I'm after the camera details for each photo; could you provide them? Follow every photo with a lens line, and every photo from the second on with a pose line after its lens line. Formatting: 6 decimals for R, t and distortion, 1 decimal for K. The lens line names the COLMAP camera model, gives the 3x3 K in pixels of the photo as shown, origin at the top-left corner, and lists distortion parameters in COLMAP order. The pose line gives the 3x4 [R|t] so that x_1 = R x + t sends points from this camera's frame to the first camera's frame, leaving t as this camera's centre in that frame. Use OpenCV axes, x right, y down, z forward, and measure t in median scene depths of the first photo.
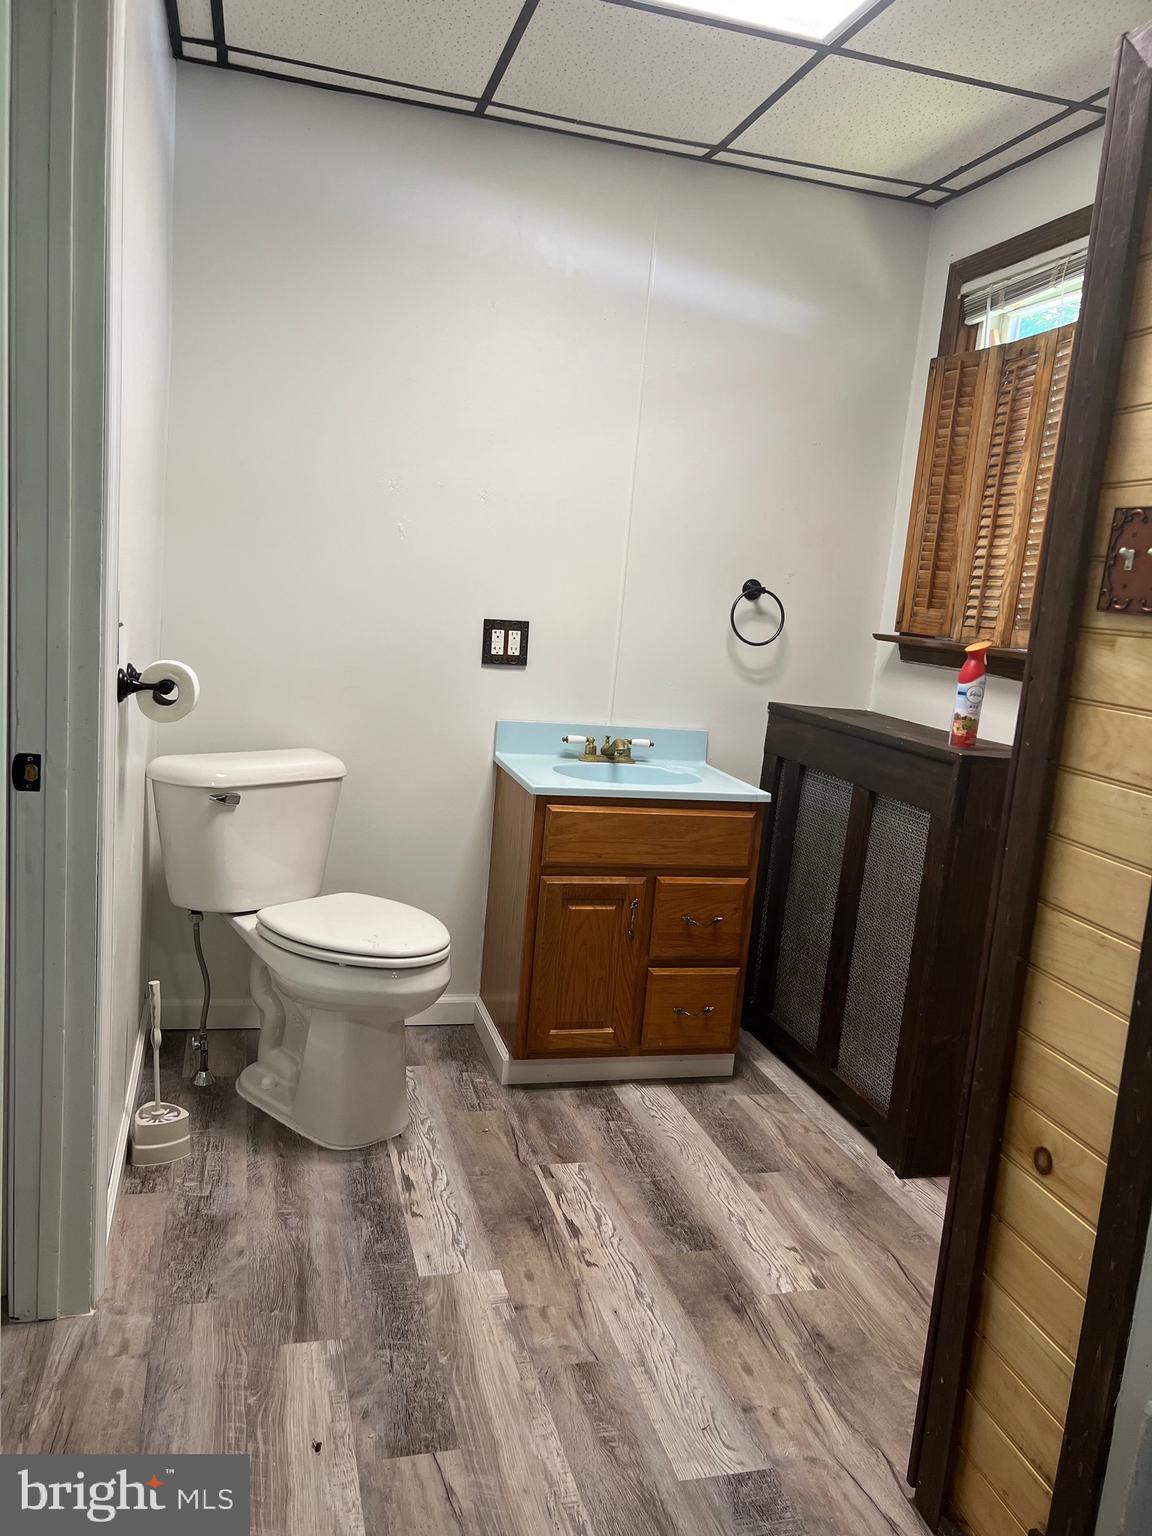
lens RADIAL K [[1167.1, 0, 575.7], [0, 1167.1, 768.7], [0, 0, 1]] dist [-0.001143, -0.008299]
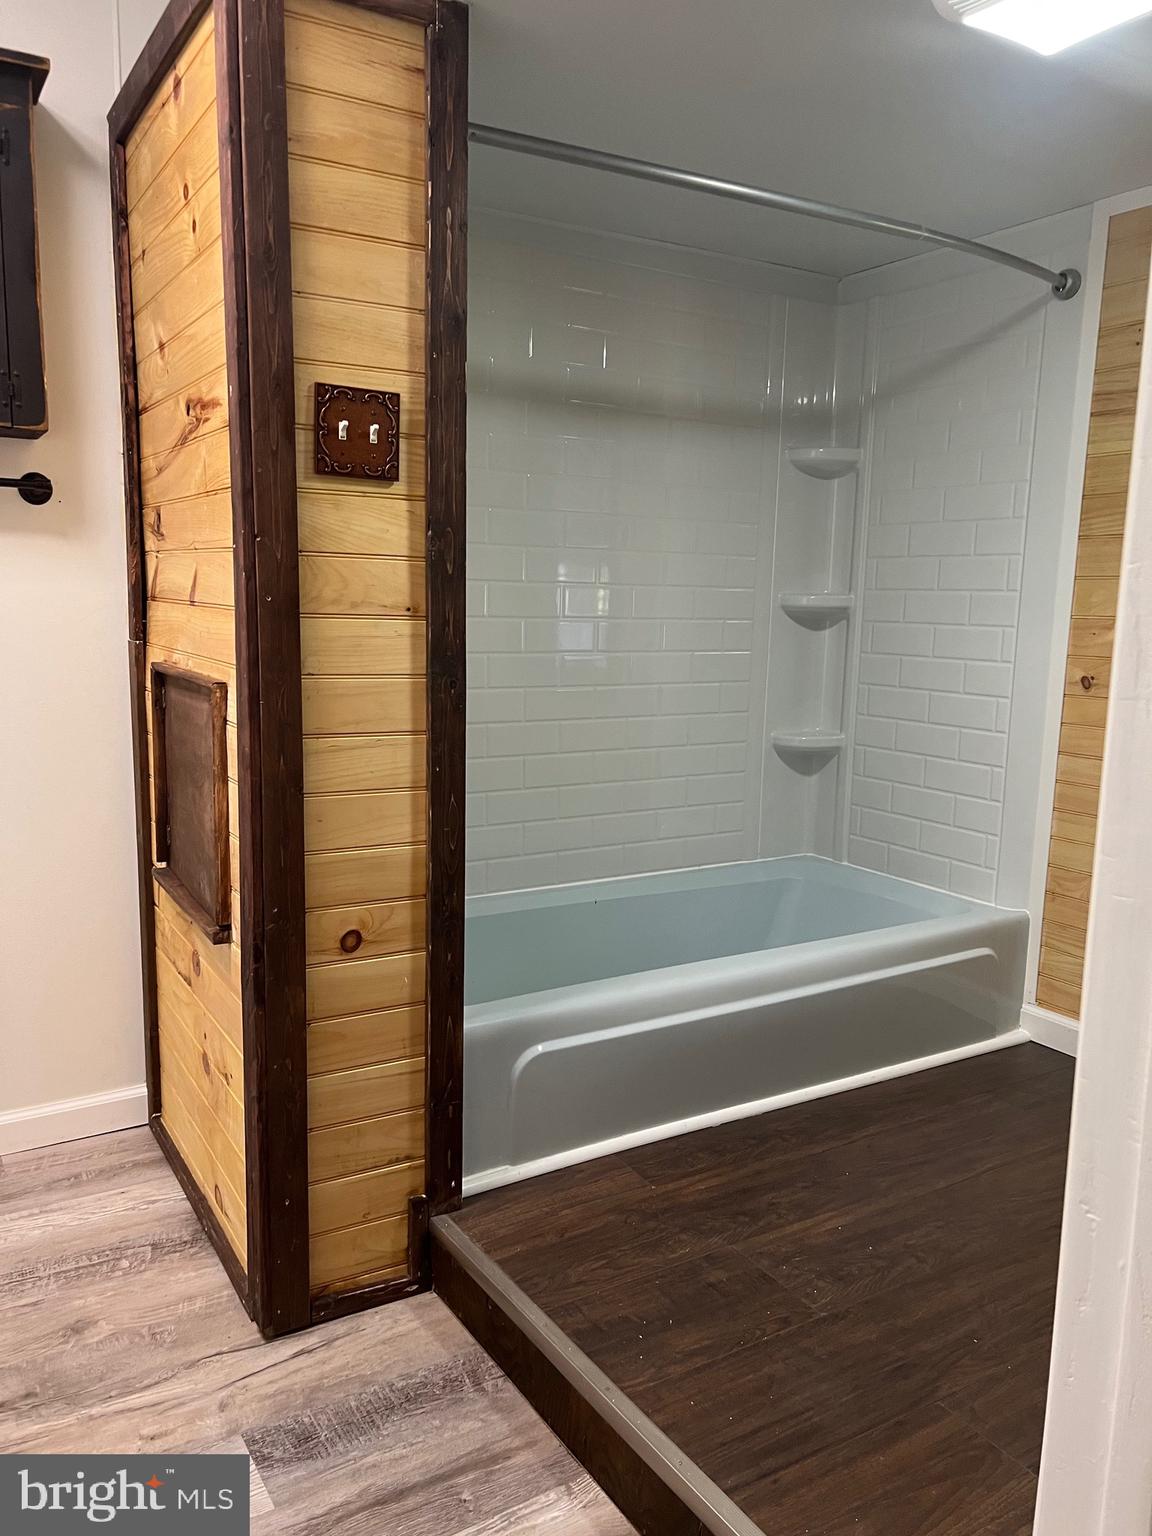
lens RADIAL K [[1167.1, 0, 573.6], [0, 1167.1, 771.0], [0, 0, 1]] dist [-0.001143, -0.008299]
pose [[-0.271634, -0.246113, 0.930399, -0.697205], [0.110736, 0.952335, 0.284246, -0.140292], [-0.956009, 0.180239, -0.231433, 0.971947]]
